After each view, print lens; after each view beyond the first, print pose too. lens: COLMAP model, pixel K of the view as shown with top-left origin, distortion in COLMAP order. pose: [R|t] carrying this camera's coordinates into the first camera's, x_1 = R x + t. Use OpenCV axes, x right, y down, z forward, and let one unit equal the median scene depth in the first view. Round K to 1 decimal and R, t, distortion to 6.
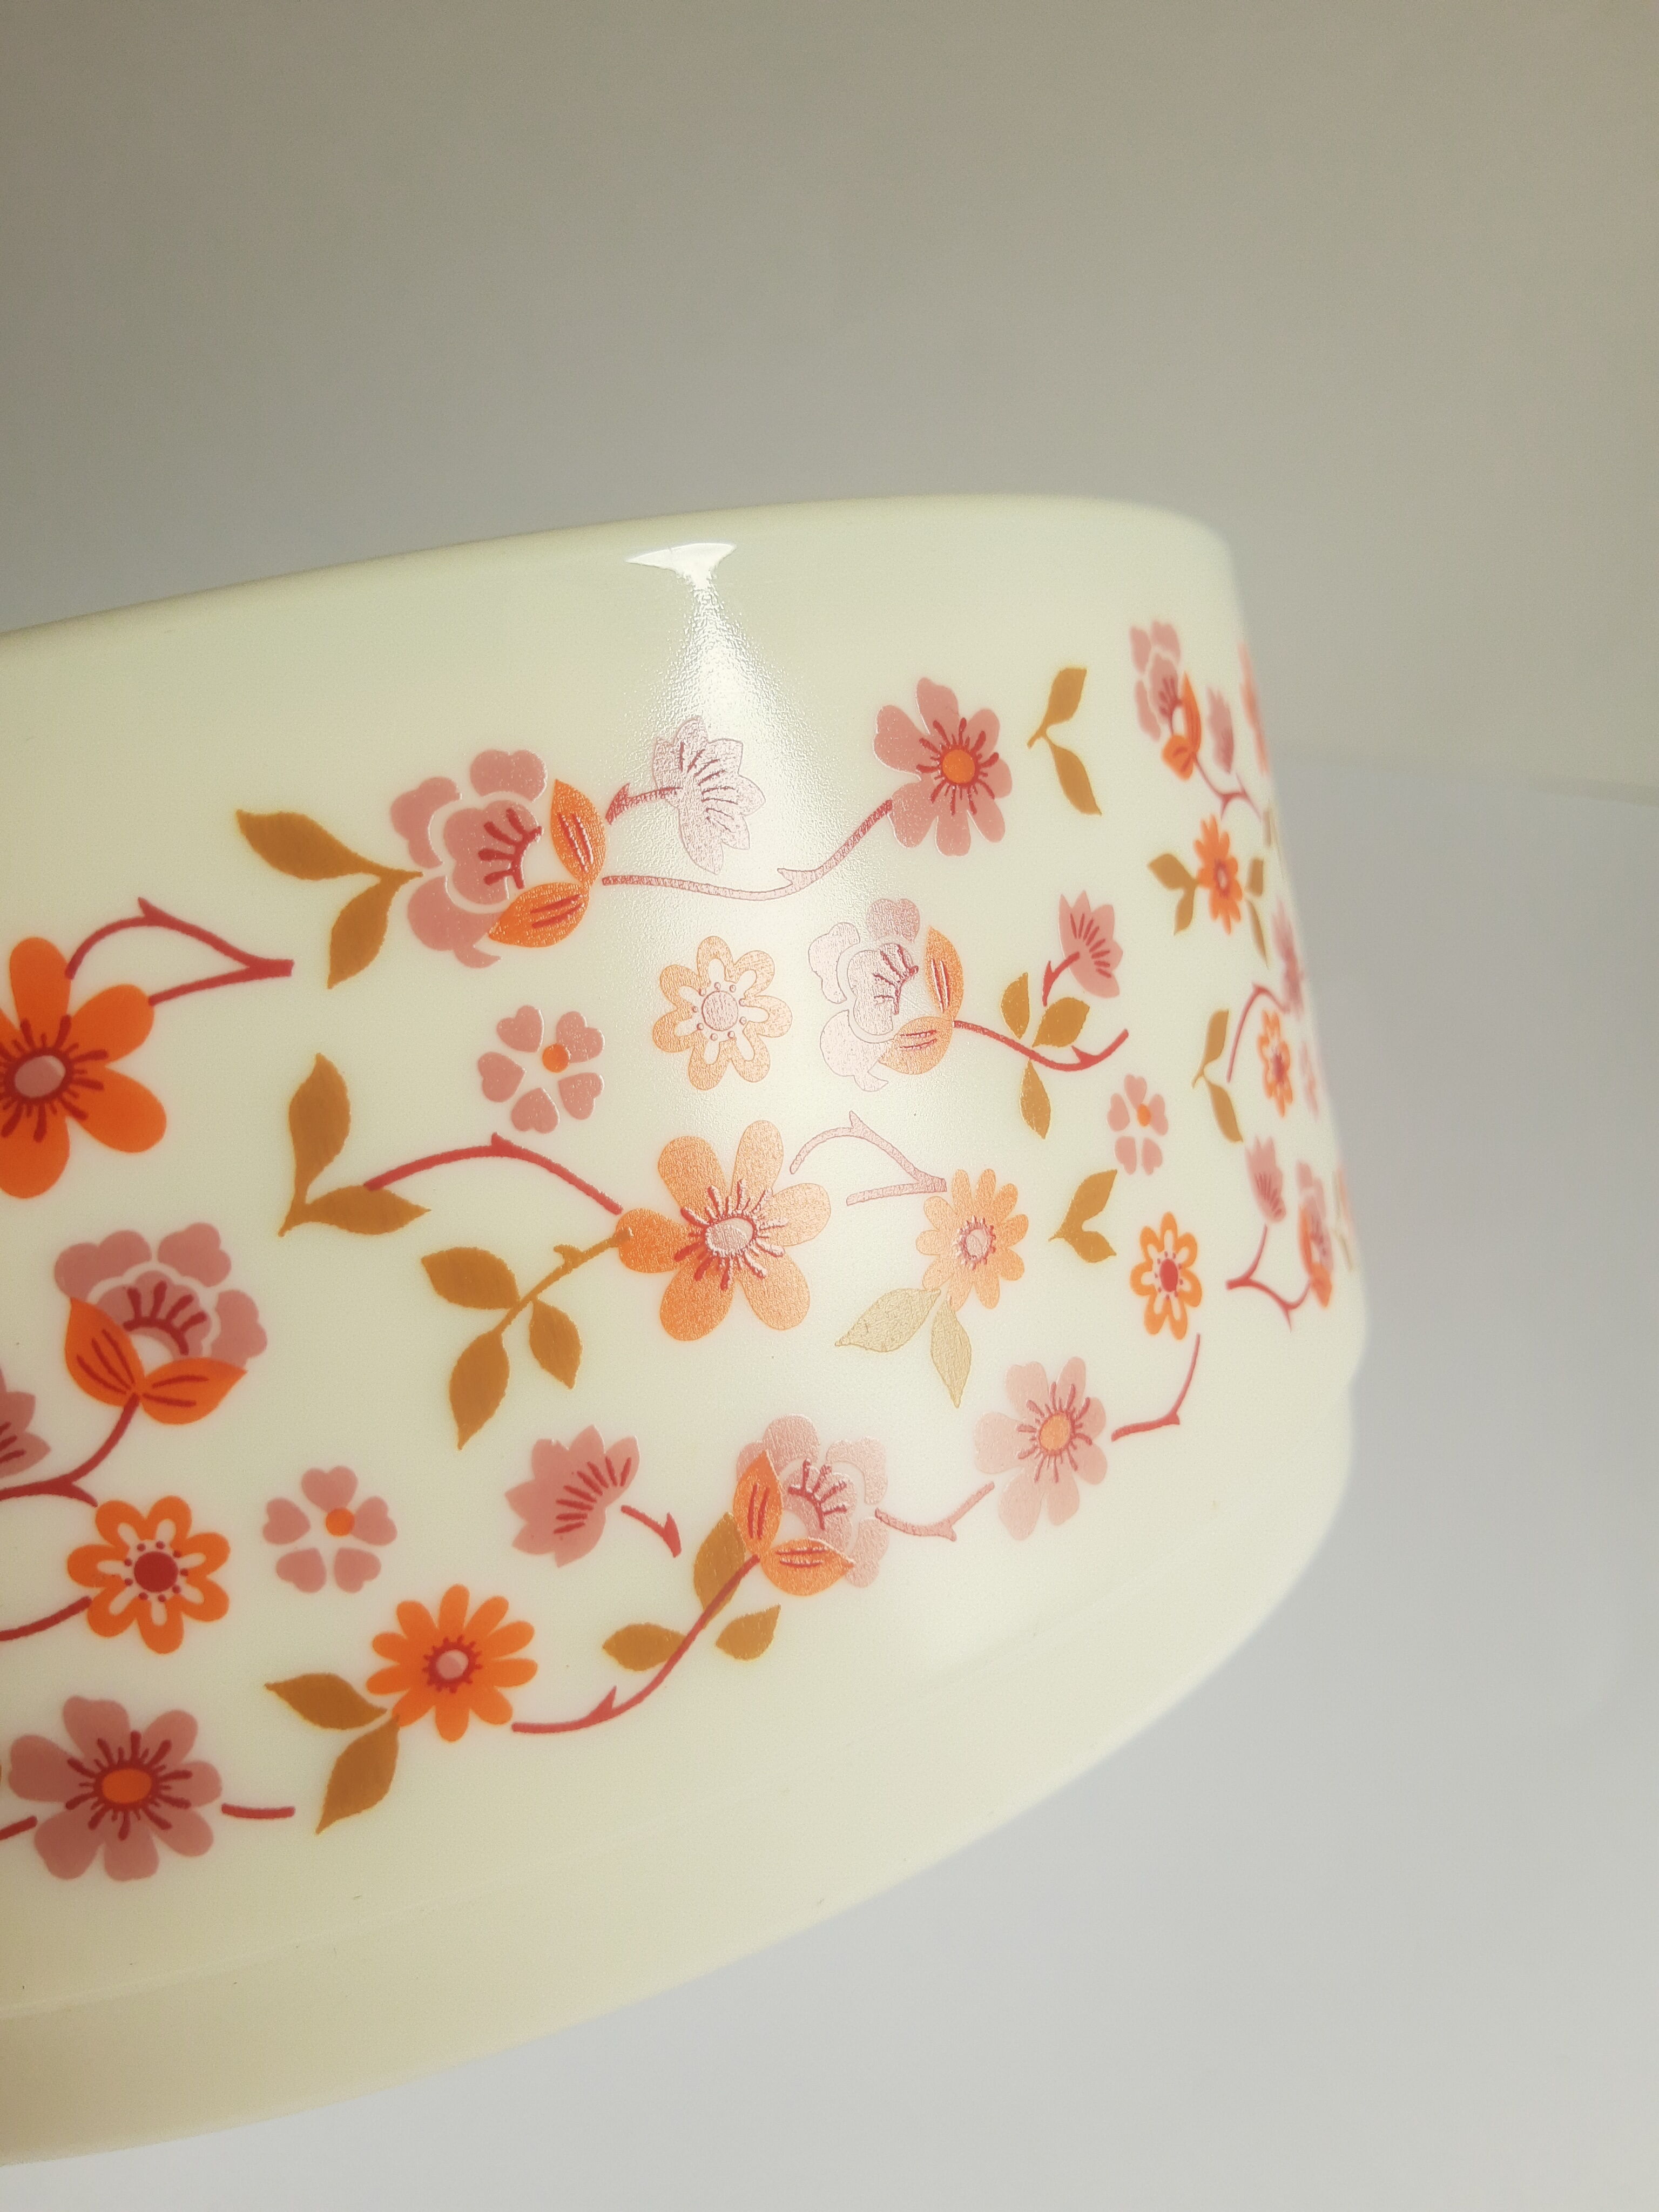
lens RADIAL K [[1857.0, 0, 834.4], [0, 1857.0, 1085.9], [0, 0, 1]] dist [-0.026250, -0.043311]
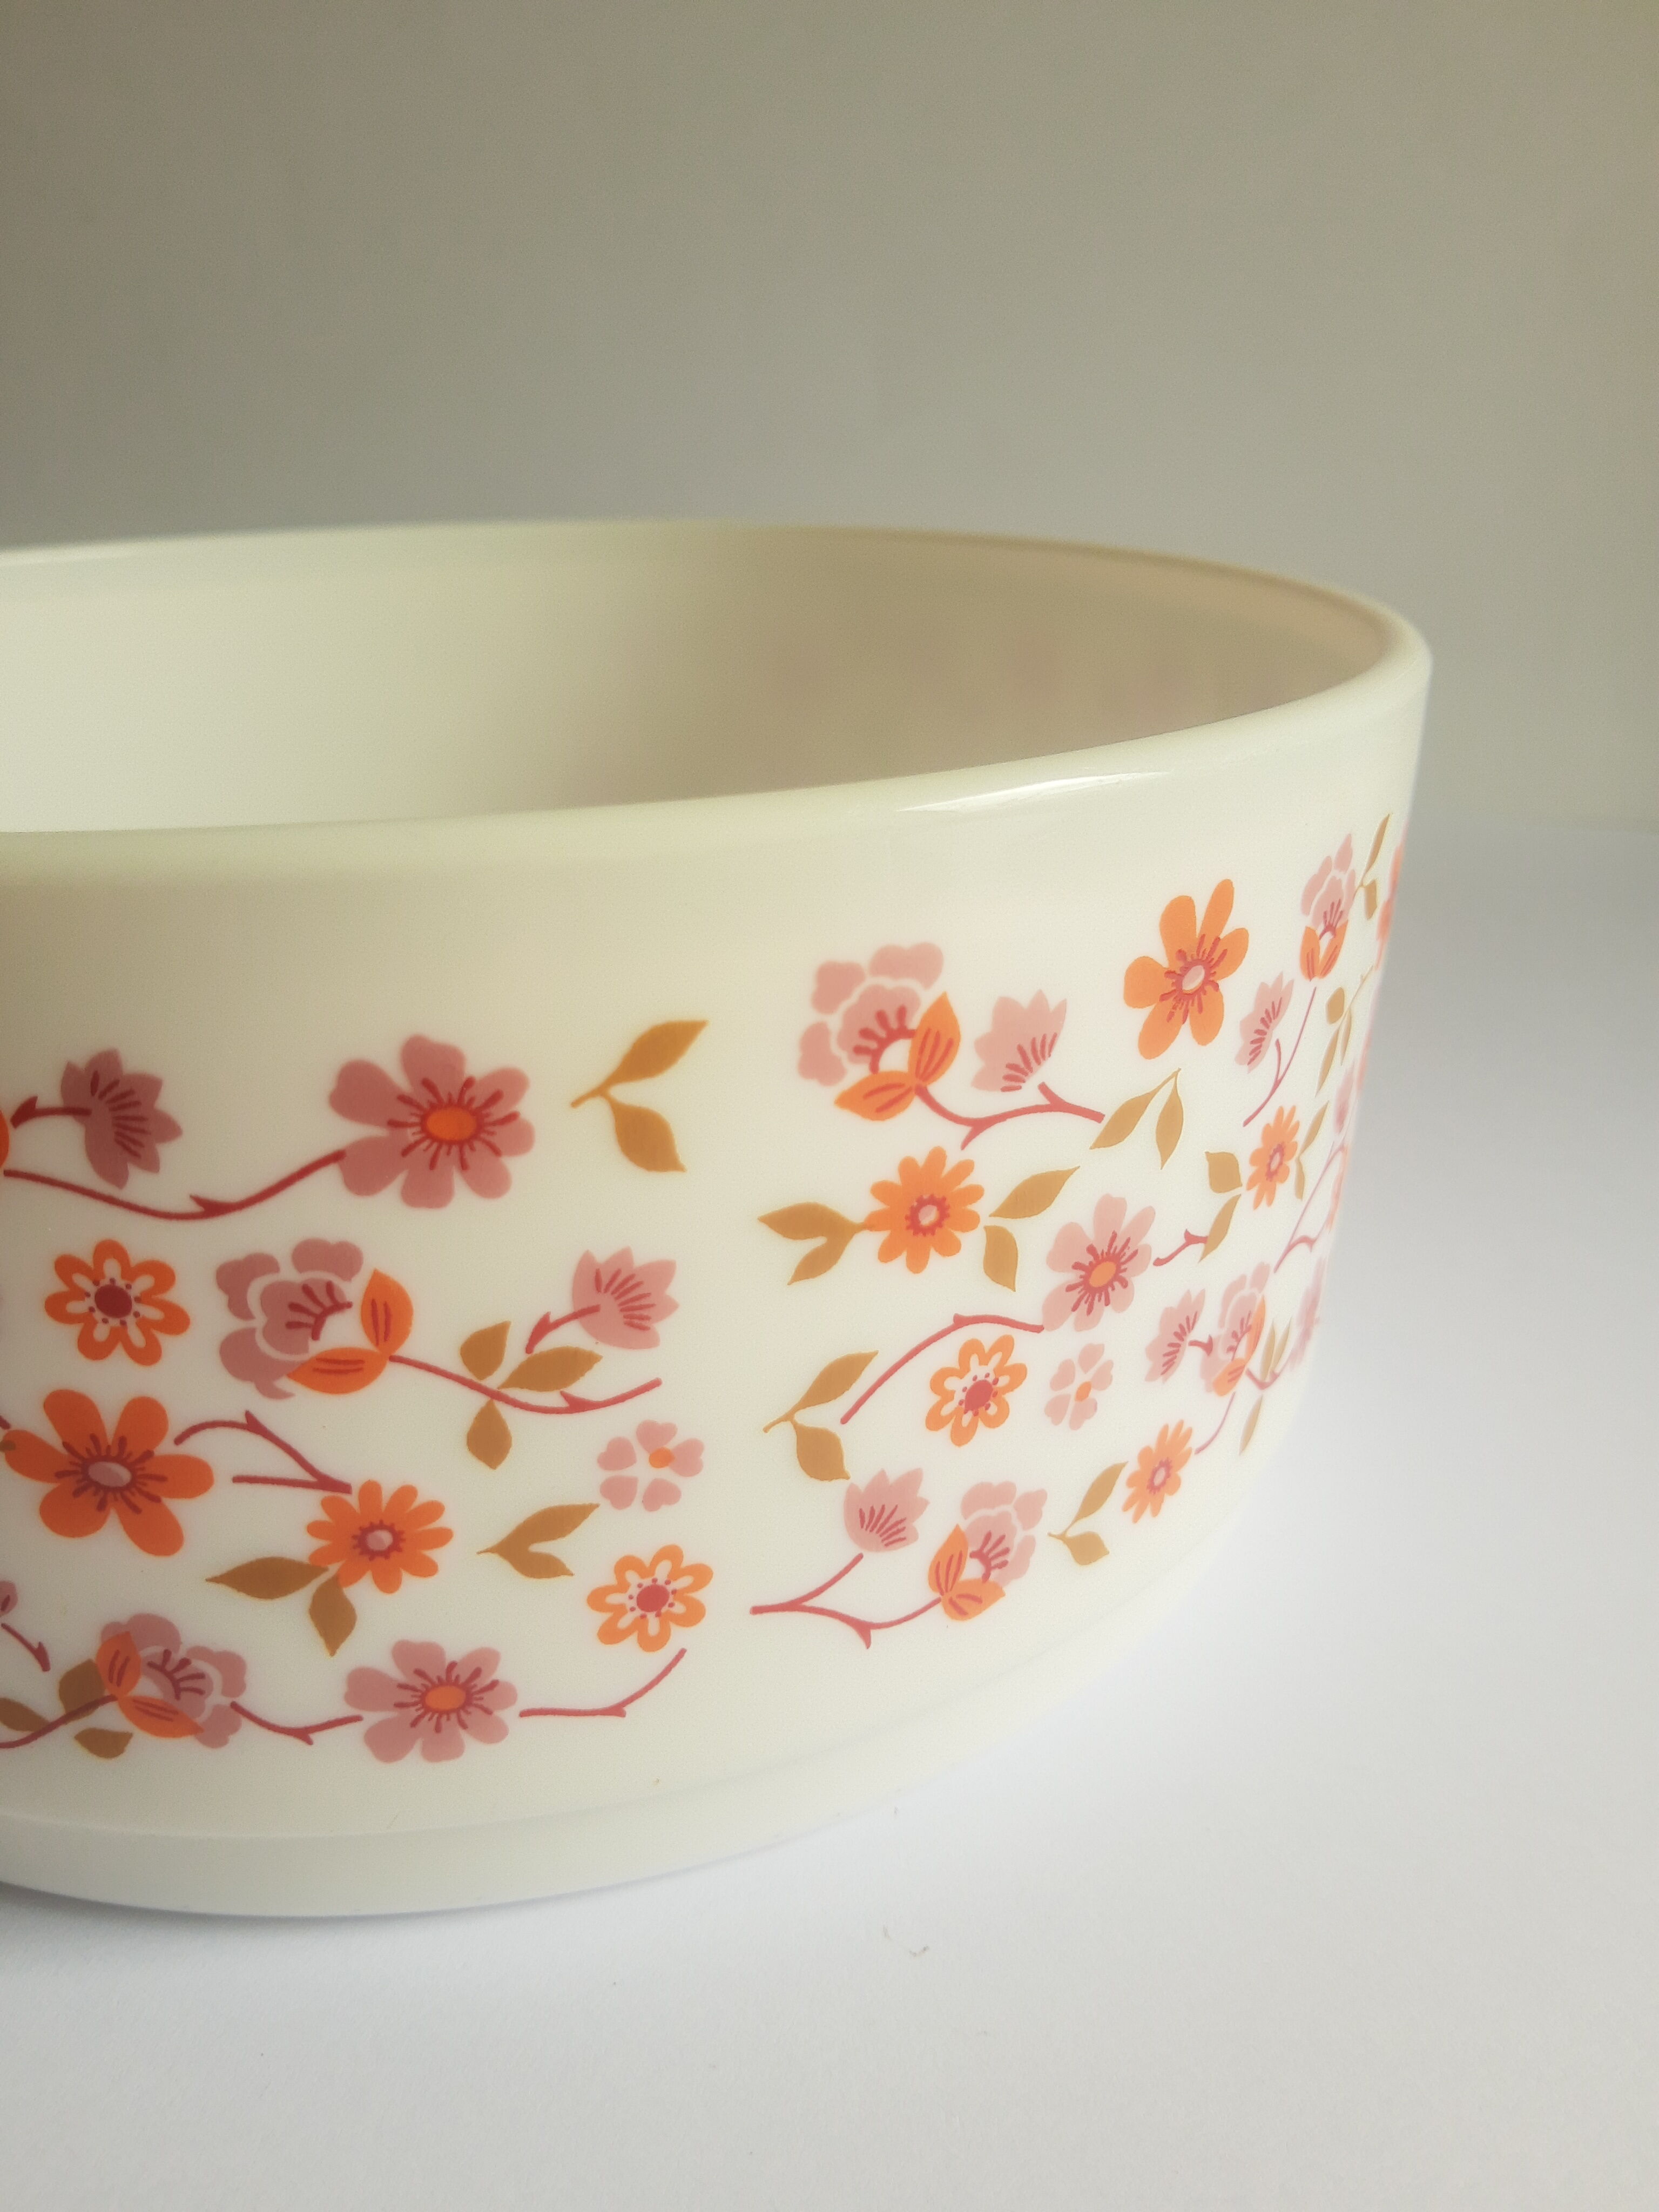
lens RADIAL K [[1857.0, 0, 823.2], [0, 1857.0, 1093.2], [0, 0, 1]] dist [-0.026250, -0.043311]
pose [[0.842571, 0.405644, -0.354298, 0.544740], [-0.245326, 0.874683, 0.418025, -0.618546], [0.479467, -0.265298, 0.836498, 0.324609]]
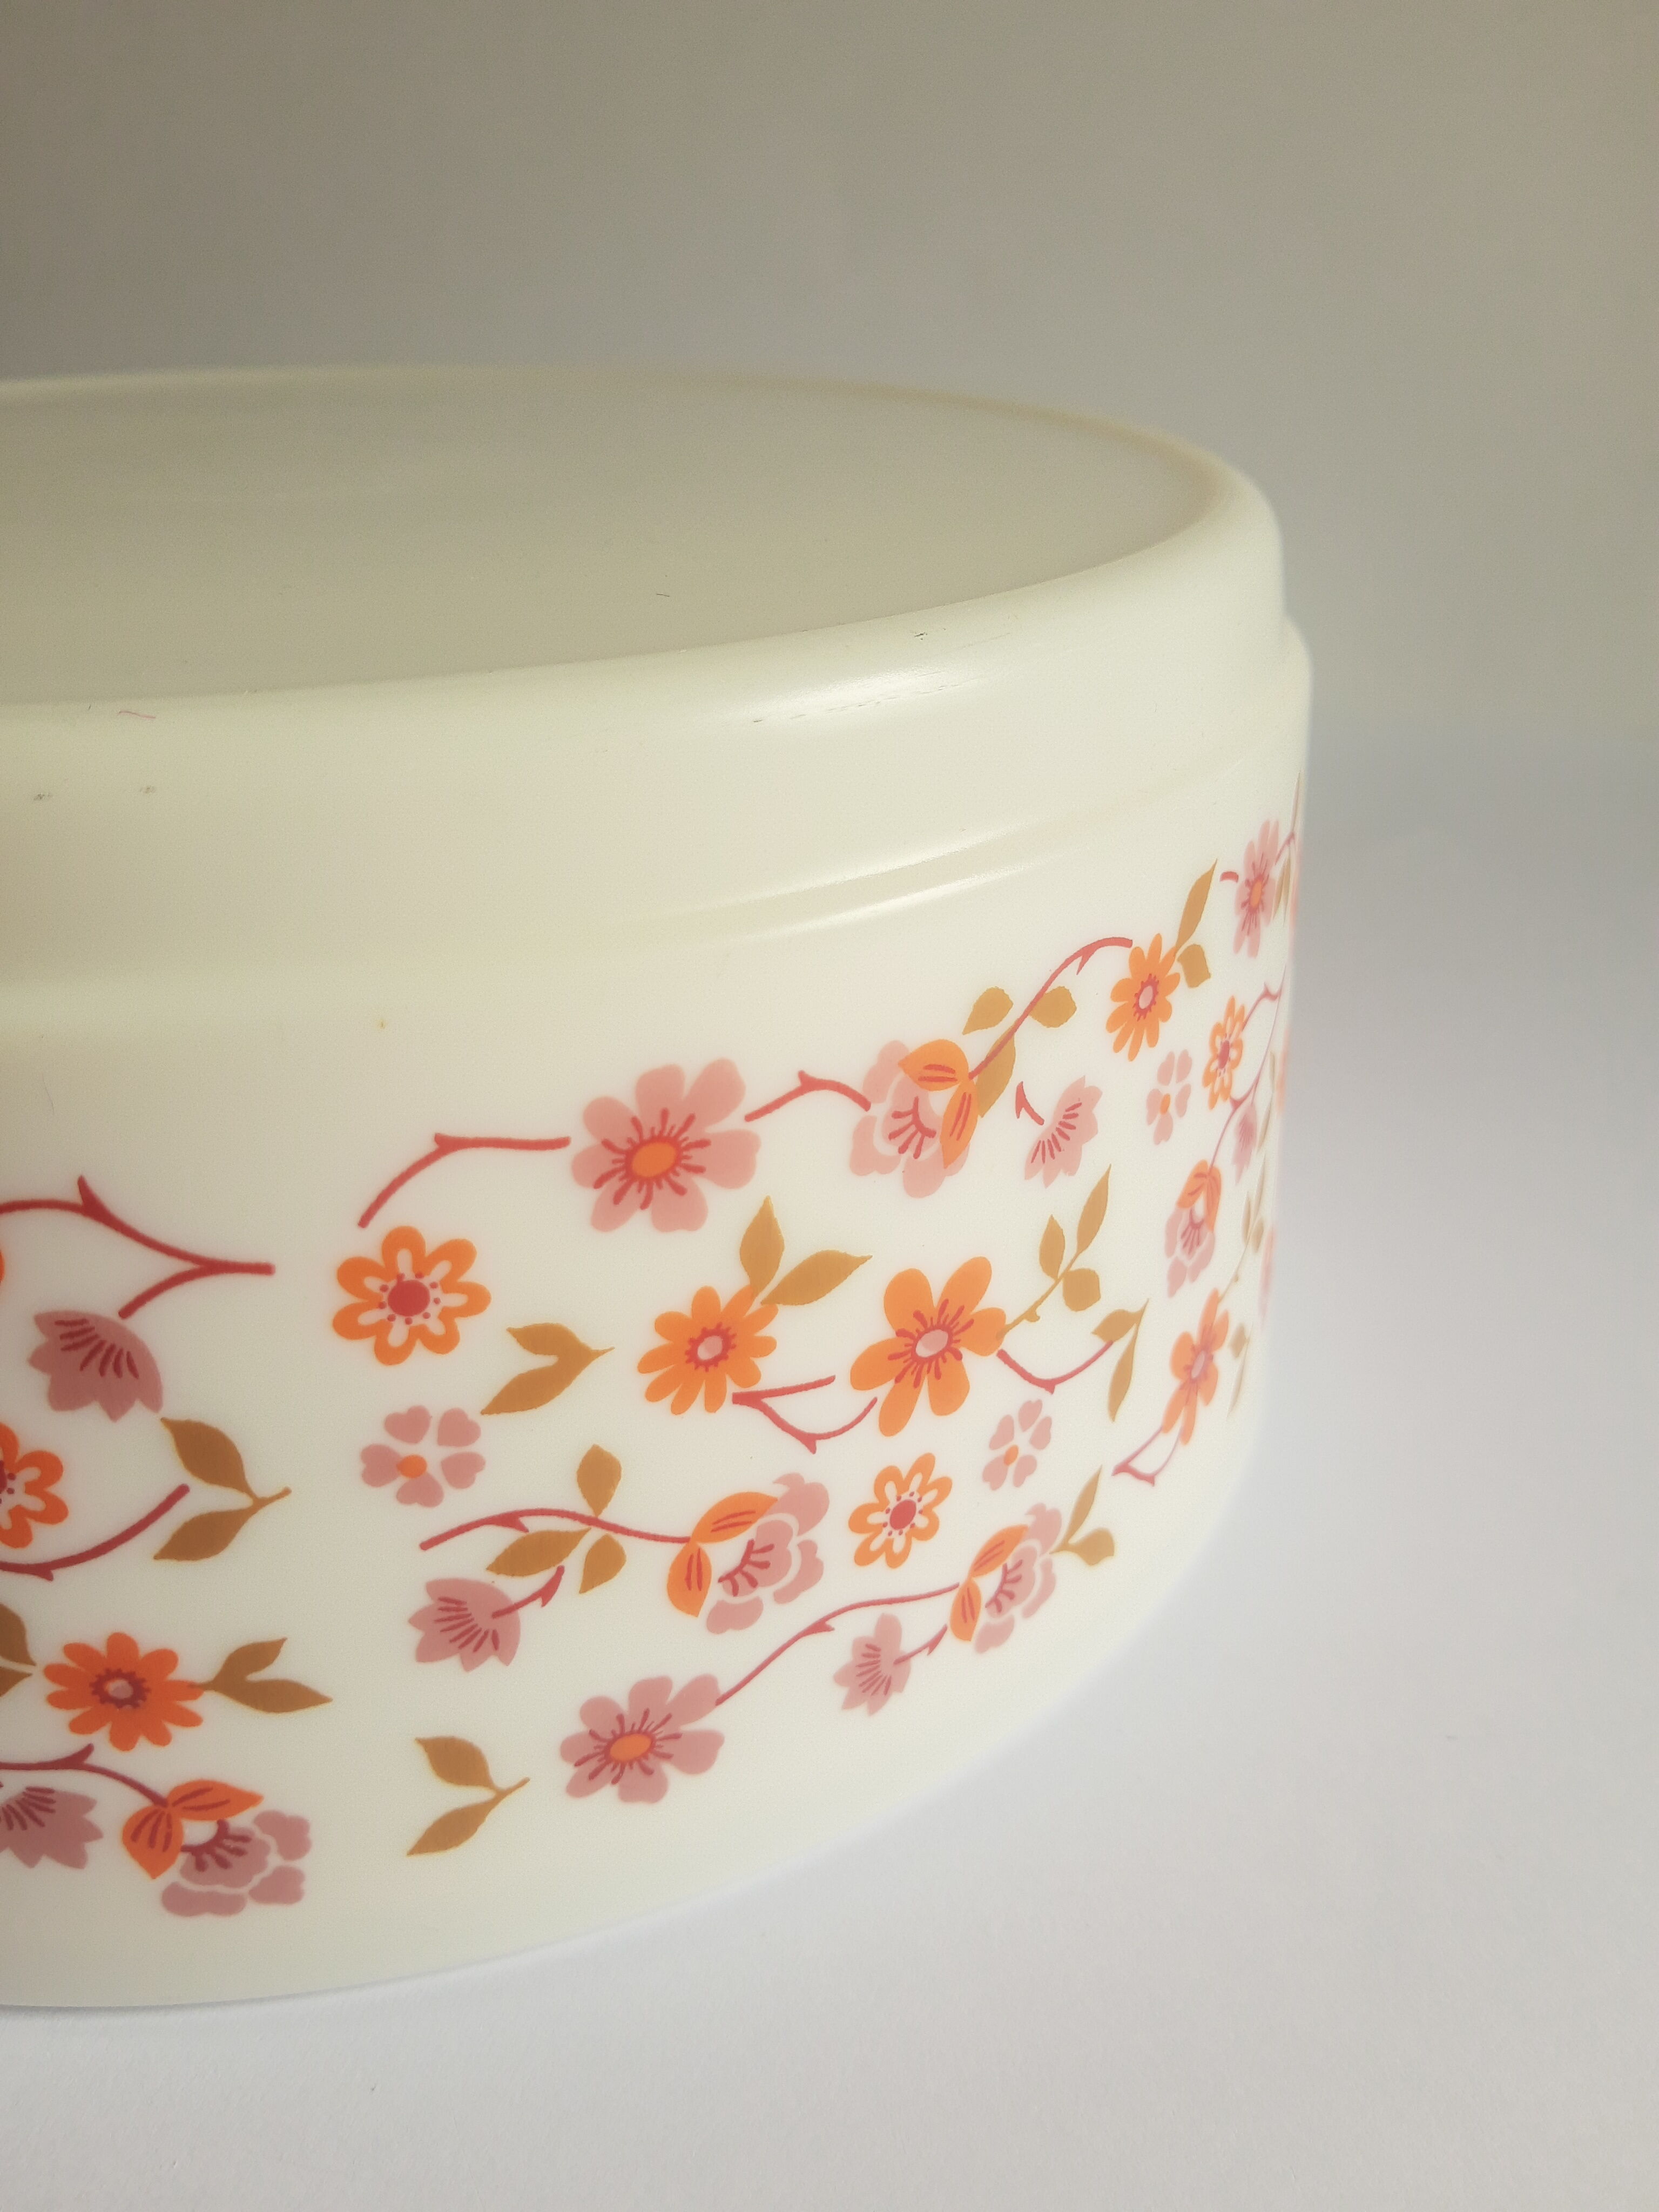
lens RADIAL K [[1857.0, 0, 840.3], [0, 1857.0, 1091.3], [0, 0, 1]] dist [-0.026250, -0.043311]
pose [[-0.435582, 0.169979, -0.883955, 0.879675], [0.184612, -0.944265, -0.272547, 0.488513], [-0.881015, -0.281905, 0.379925, 0.606161]]
